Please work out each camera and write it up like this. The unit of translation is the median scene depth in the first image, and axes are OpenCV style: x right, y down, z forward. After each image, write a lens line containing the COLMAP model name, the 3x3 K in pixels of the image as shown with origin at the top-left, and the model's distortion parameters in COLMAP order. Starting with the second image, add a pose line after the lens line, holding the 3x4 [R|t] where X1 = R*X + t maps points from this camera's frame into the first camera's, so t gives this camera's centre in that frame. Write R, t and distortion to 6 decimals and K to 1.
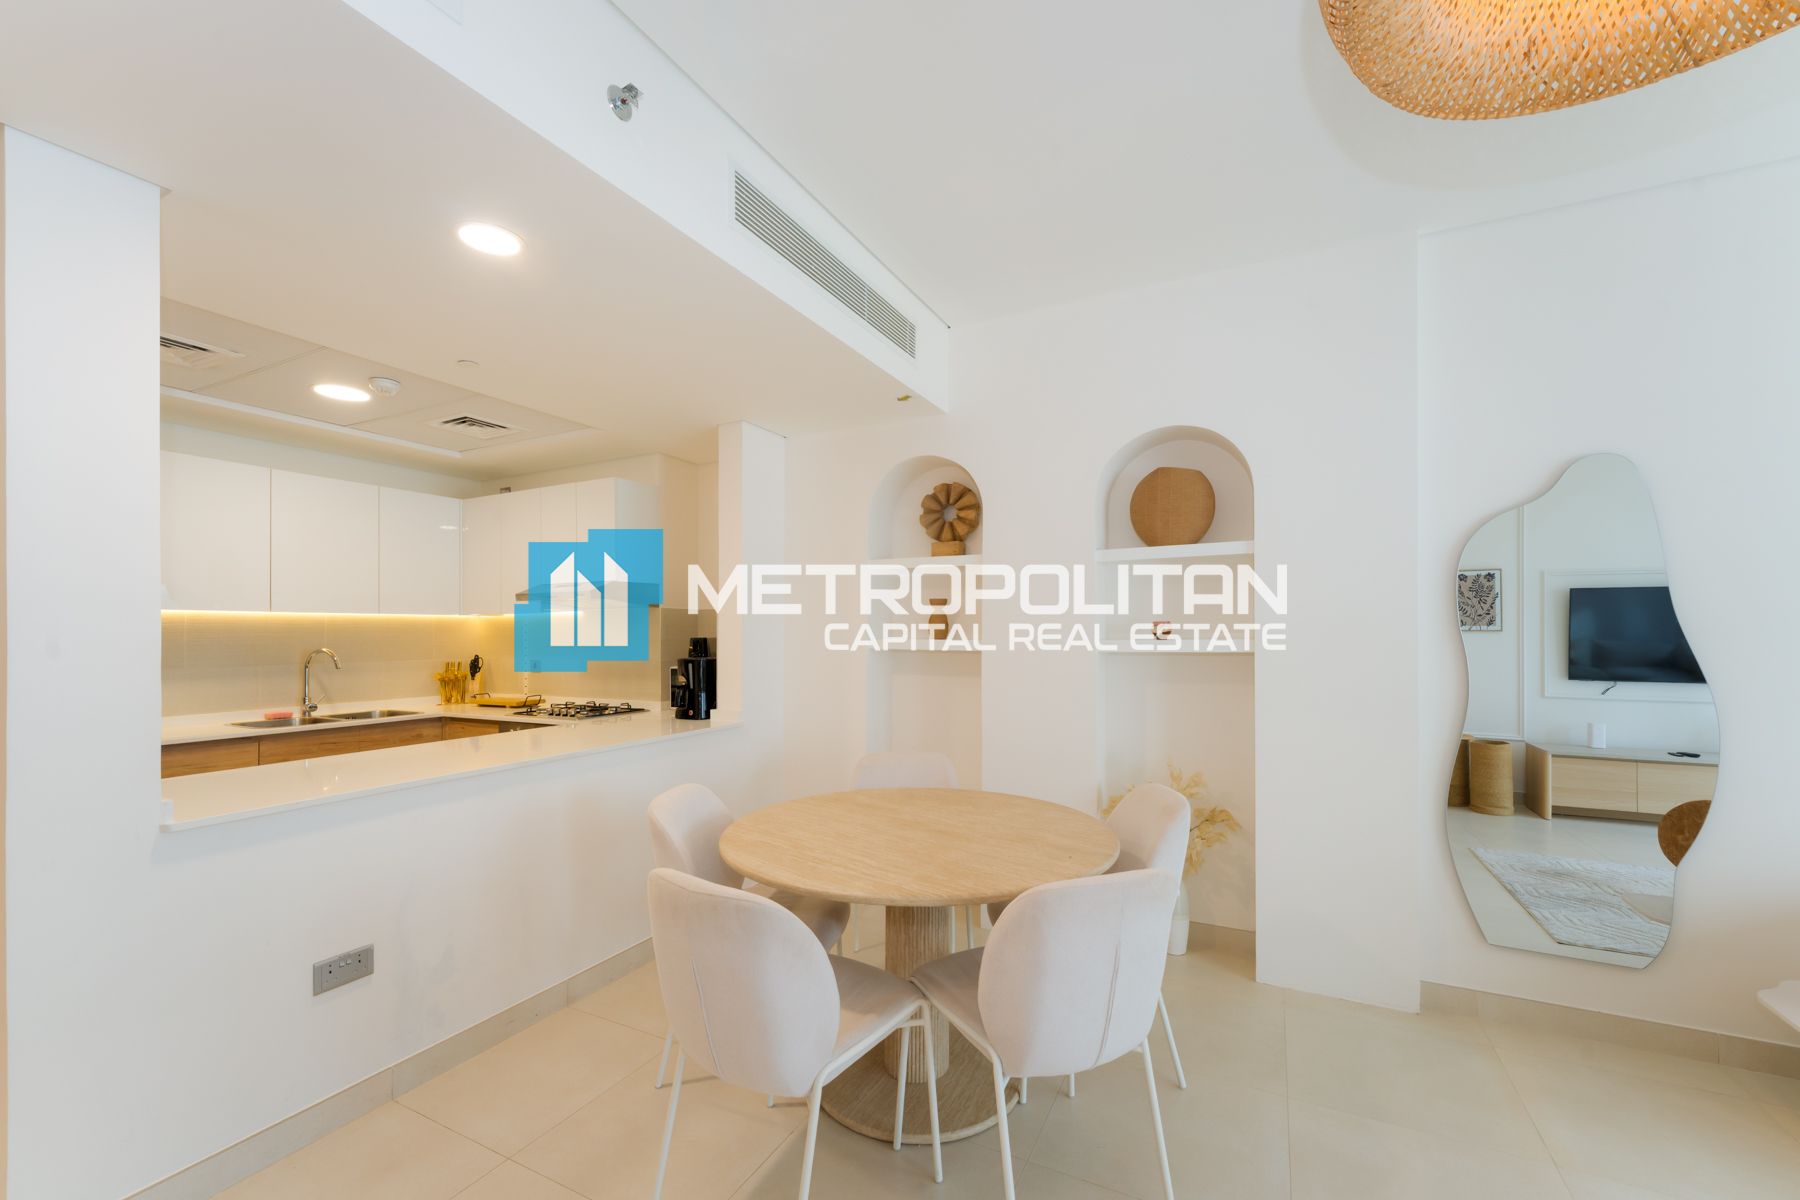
lens RADIAL K [[726.3, 0, 898.7], [0, 726.3, 631.6], [0, 0, 1]] dist [0.000946, 0.000036]
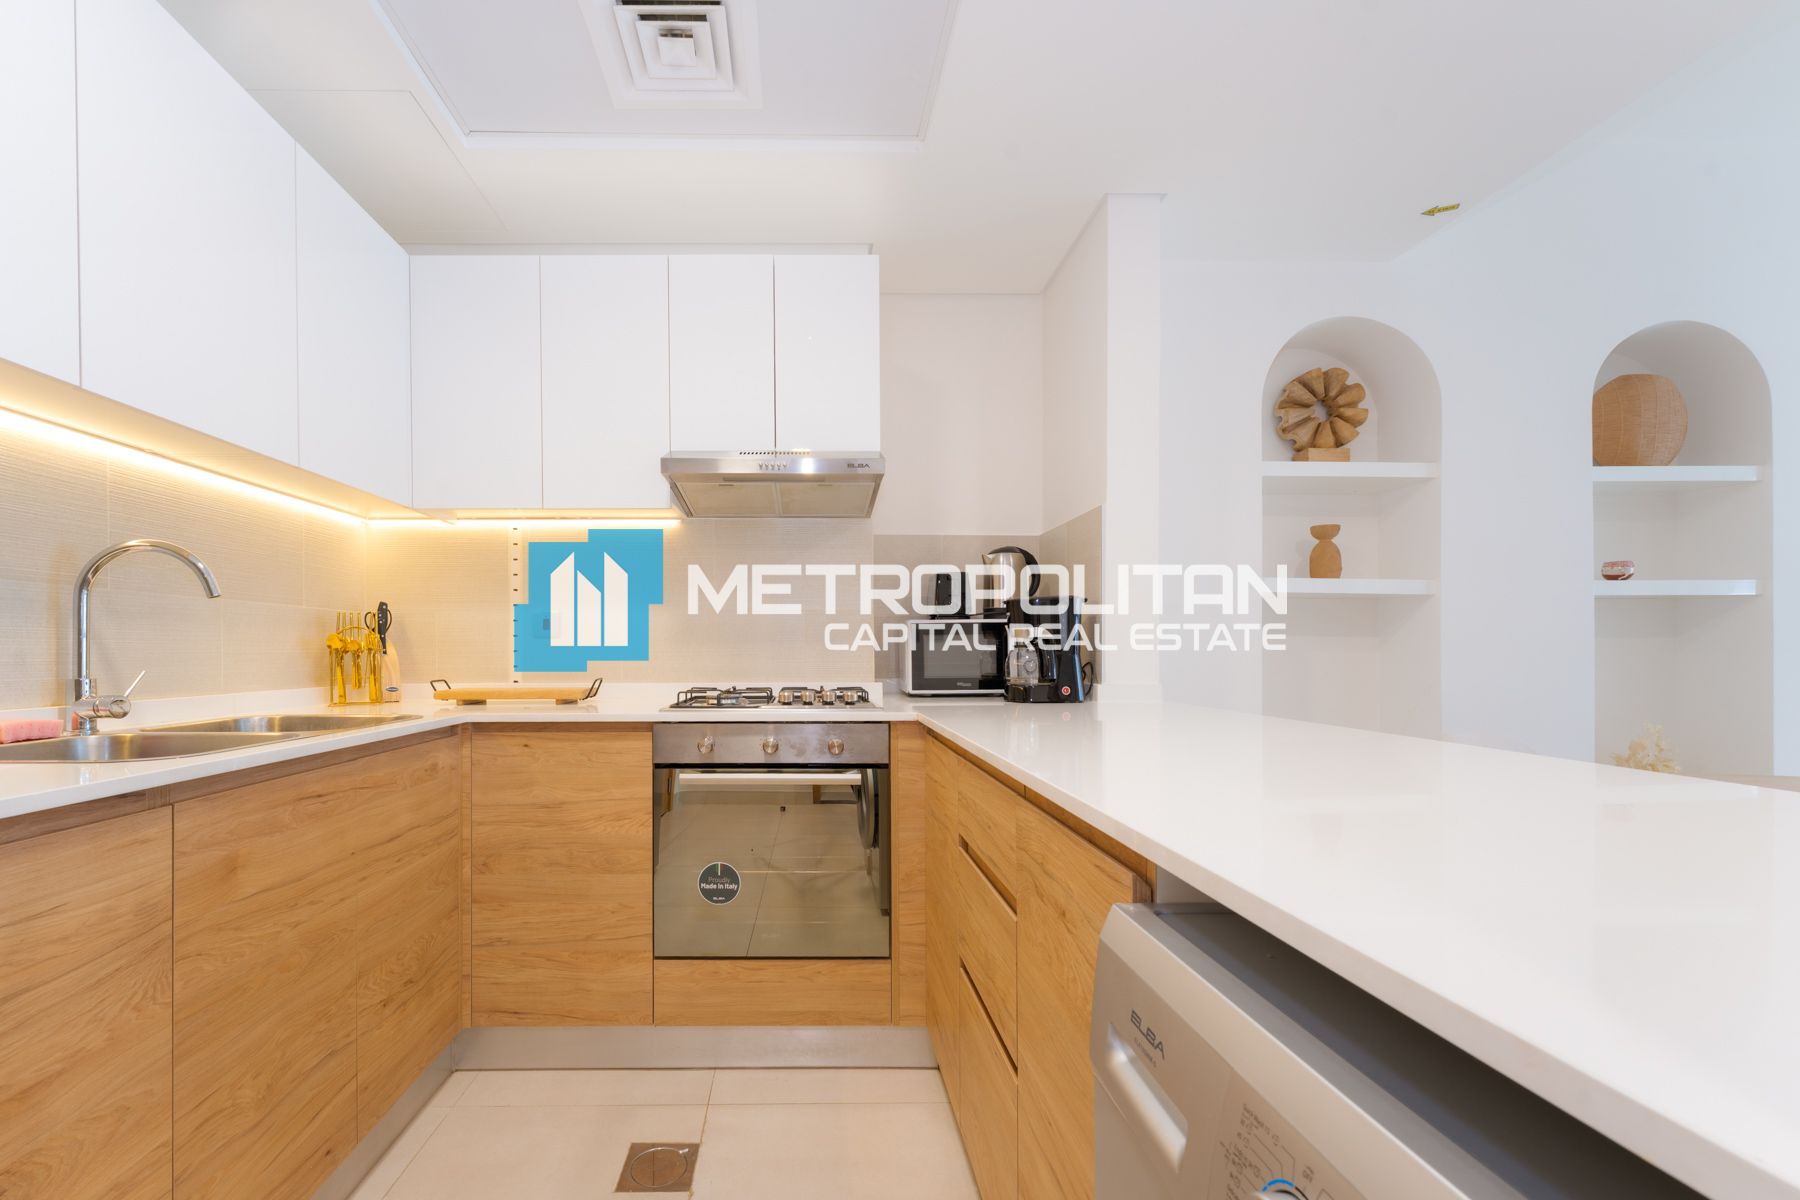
lens RADIAL K [[747.0, 0, 834.4], [0, 747.0, 656.9], [0, 0, 1]] dist [-0.000711, -0.000185]
pose [[0.879532, -0.000087, 0.475839, -0.778866], [-0.001077, 0.999997, 0.002174, 0.090956], [-0.475838, -0.002425, 0.879530, 0.620210]]
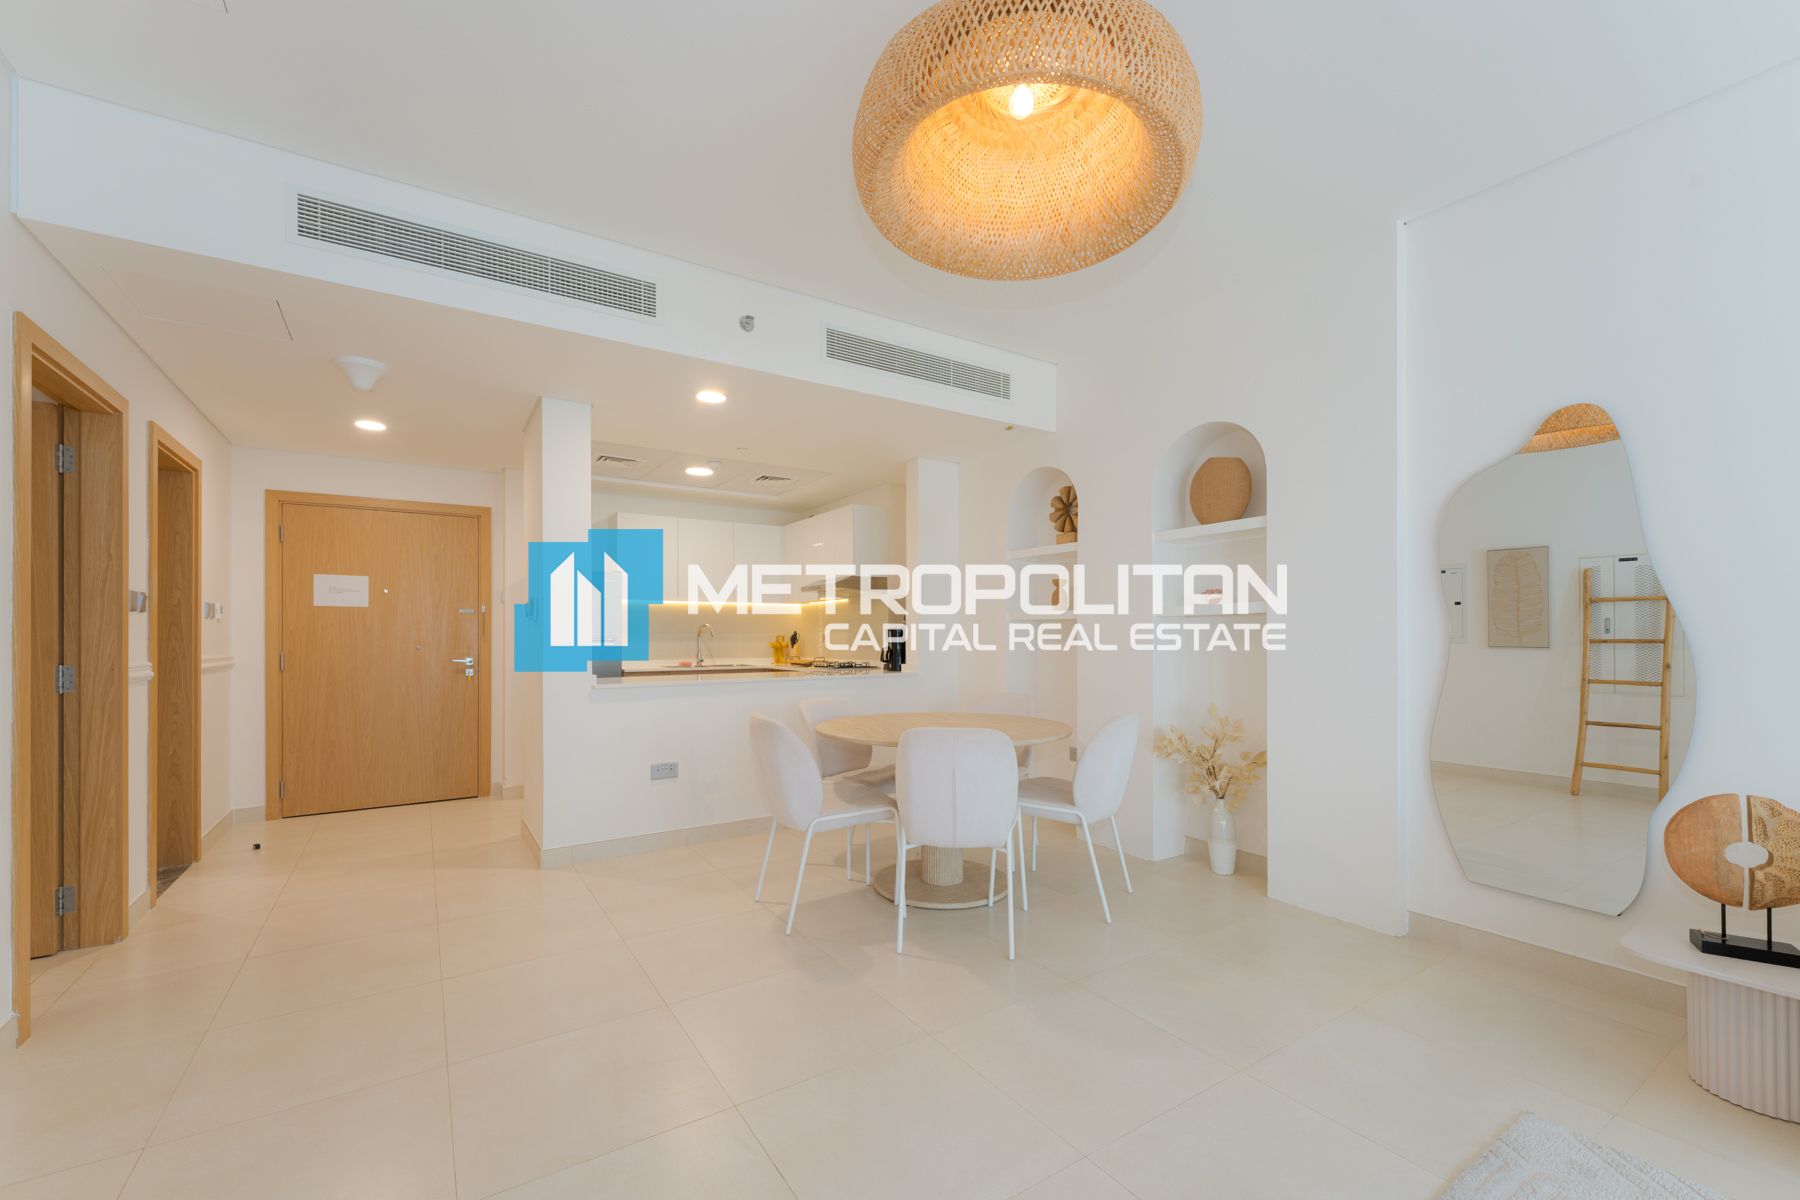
lens RADIAL K [[716.6, 0, 893.7], [0, 716.6, 632.1], [0, 0, 1]] dist [0.002390, -0.000278]
pose [[0.870604, -0.001219, -0.491984, 0.432840], [0.001261, 0.999999, -0.000245, 0.048948], [0.491984, -0.000407, 0.870604, -0.231359]]
